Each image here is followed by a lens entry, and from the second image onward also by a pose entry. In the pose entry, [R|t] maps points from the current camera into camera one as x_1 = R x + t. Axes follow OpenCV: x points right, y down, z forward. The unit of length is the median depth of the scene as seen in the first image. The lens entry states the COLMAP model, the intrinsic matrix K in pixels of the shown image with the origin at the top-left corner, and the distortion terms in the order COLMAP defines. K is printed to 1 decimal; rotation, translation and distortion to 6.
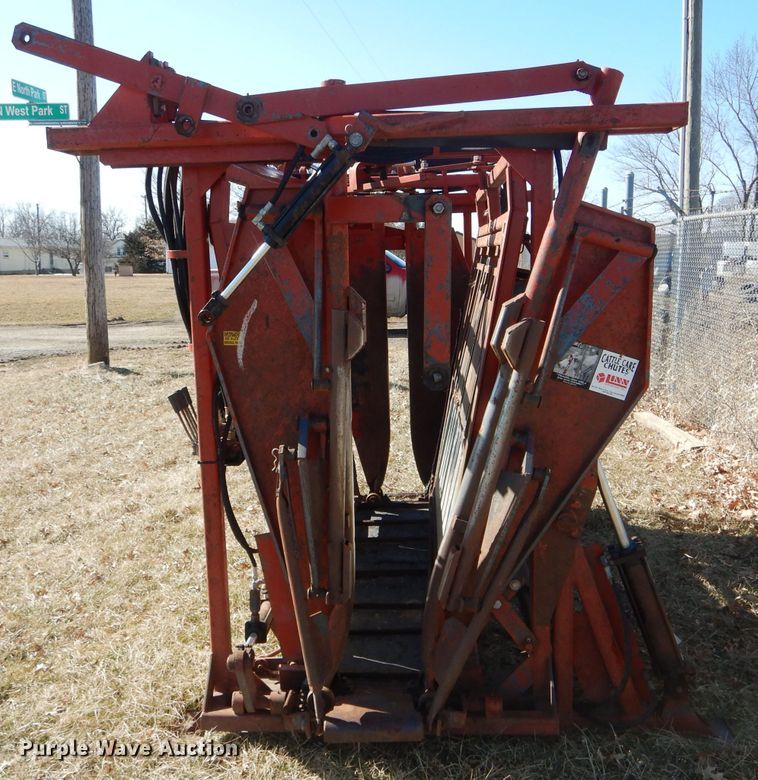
lens RADIAL K [[819.0, 0, 380.0], [0, 819.0, 399.8], [0, 0, 1]] dist [0.018301, 0.025472]
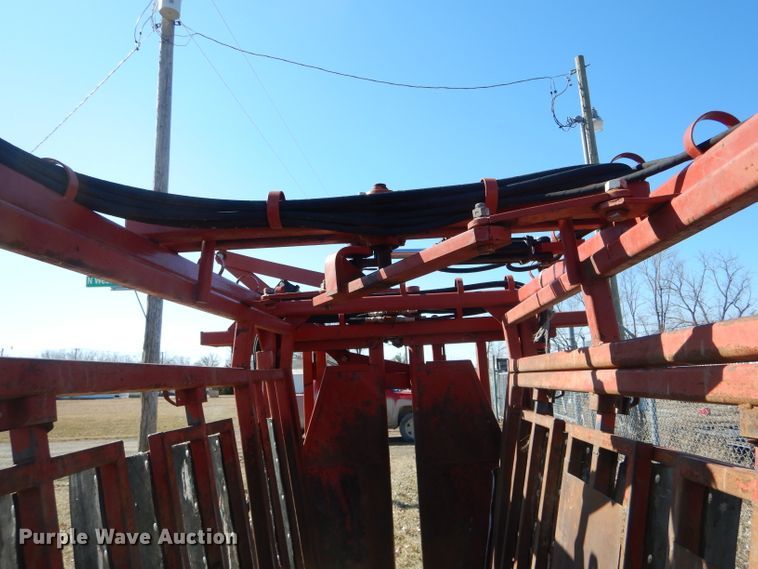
lens RADIAL K [[534.8, 0, 379.0], [0, 534.8, 284.5], [0, 0, 1]] dist [-0.004226, -0.001425]
pose [[0.999870, -0.015966, -0.002443, 0.002078], [0.014140, 0.938357, -0.345379, -0.188600], [0.007807, 0.345300, 0.938460, 0.911151]]
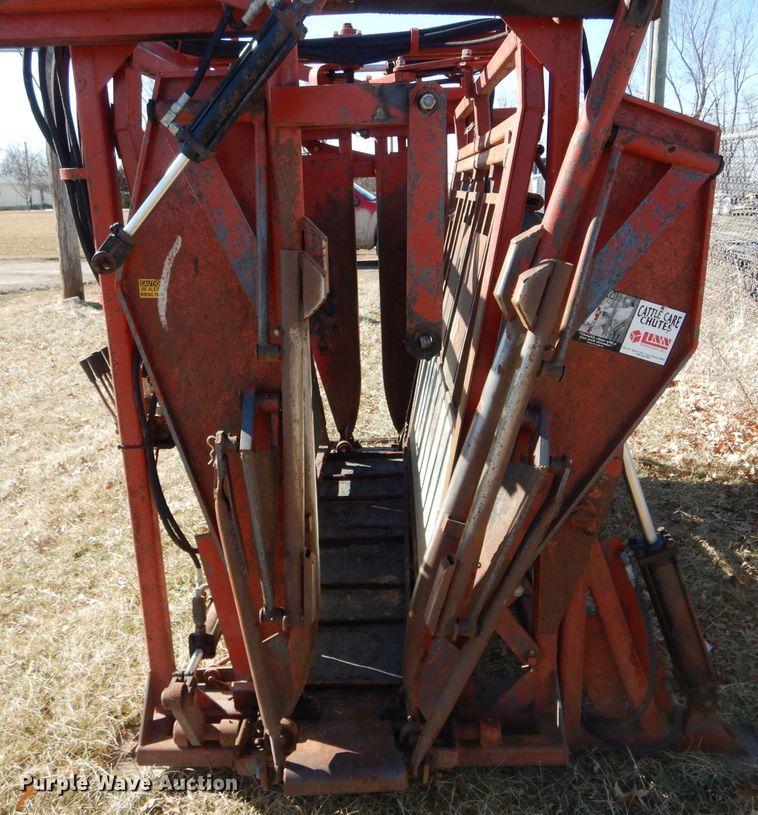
lens RADIAL K [[741.3, 0, 368.6], [0, 741.3, 410.3], [0, 0, 1]] dist [0.012393, 0.003789]
pose [[0.999670, -0.012314, 0.022563, 0.002562], [0.009664, 0.993432, 0.114018, -0.038044], [-0.023819, -0.113762, 0.993222, 0.292493]]
